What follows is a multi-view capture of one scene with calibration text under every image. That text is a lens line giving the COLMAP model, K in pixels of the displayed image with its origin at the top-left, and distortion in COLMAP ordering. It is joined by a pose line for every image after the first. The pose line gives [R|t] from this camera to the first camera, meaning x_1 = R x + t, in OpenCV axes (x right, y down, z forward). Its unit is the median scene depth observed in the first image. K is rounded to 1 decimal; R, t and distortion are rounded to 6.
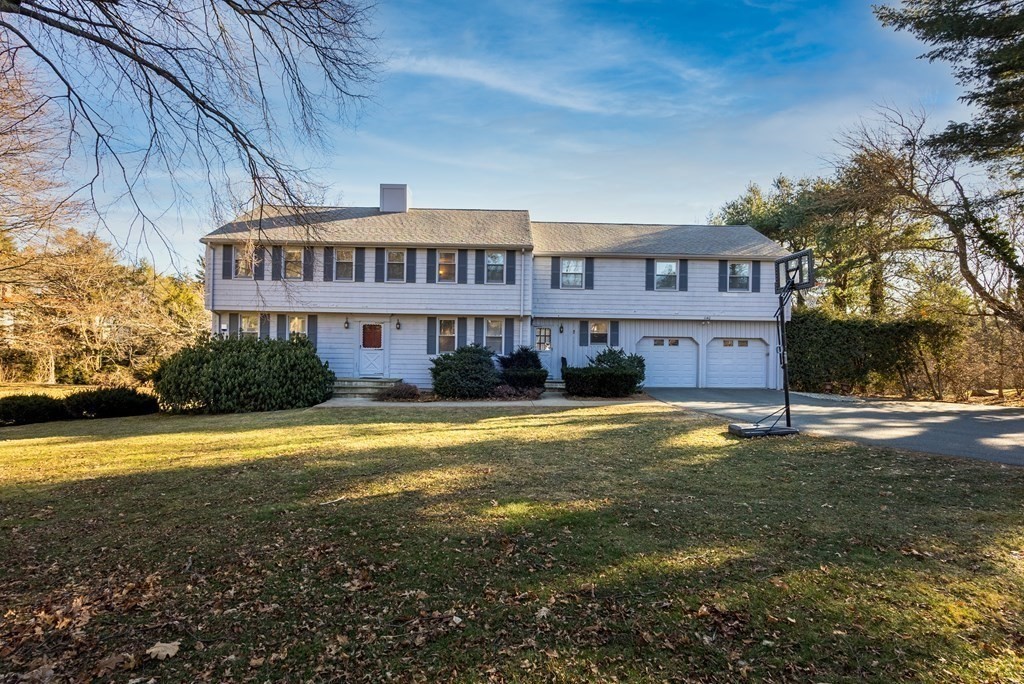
lens RADIAL K [[467.3, 0, 512.0], [0, 467.3, 342.0], [0, 0, 1]] dist [-0.000090, -0.000230]
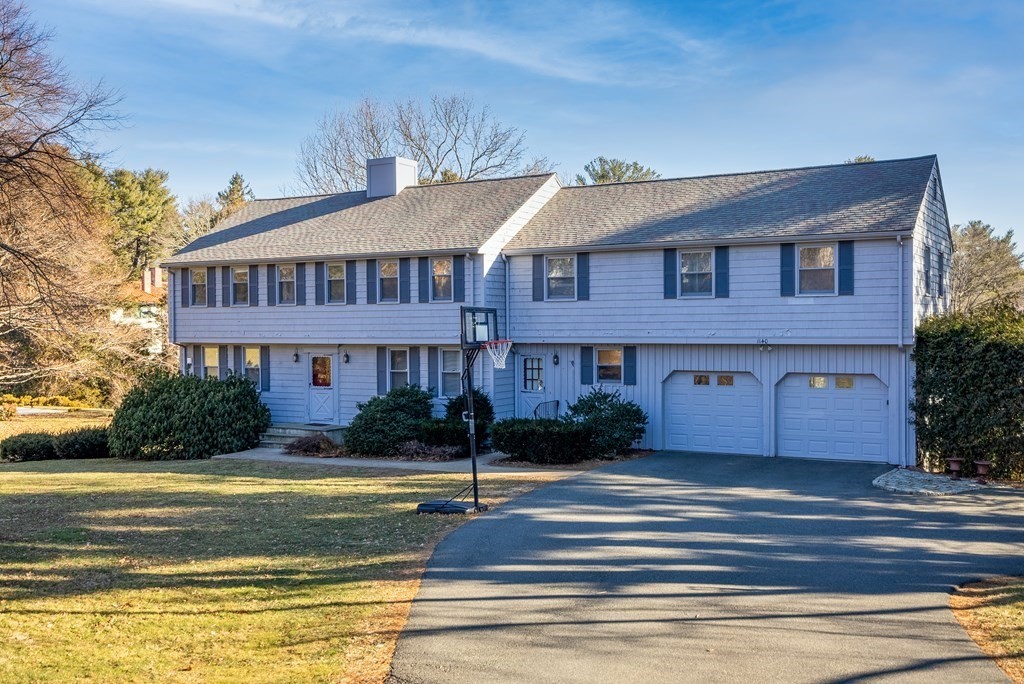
lens RADIAL K [[1045.1, 0, 512.0], [0, 1045.1, 342.0], [0, 0, 1]] dist [0.006509, 0.006802]
pose [[0.851445, -0.011127, -0.524327, 0.858270], [0.019682, 0.999749, 0.010746, -0.071753], [0.524075, -0.019469, 0.851449, -0.321032]]
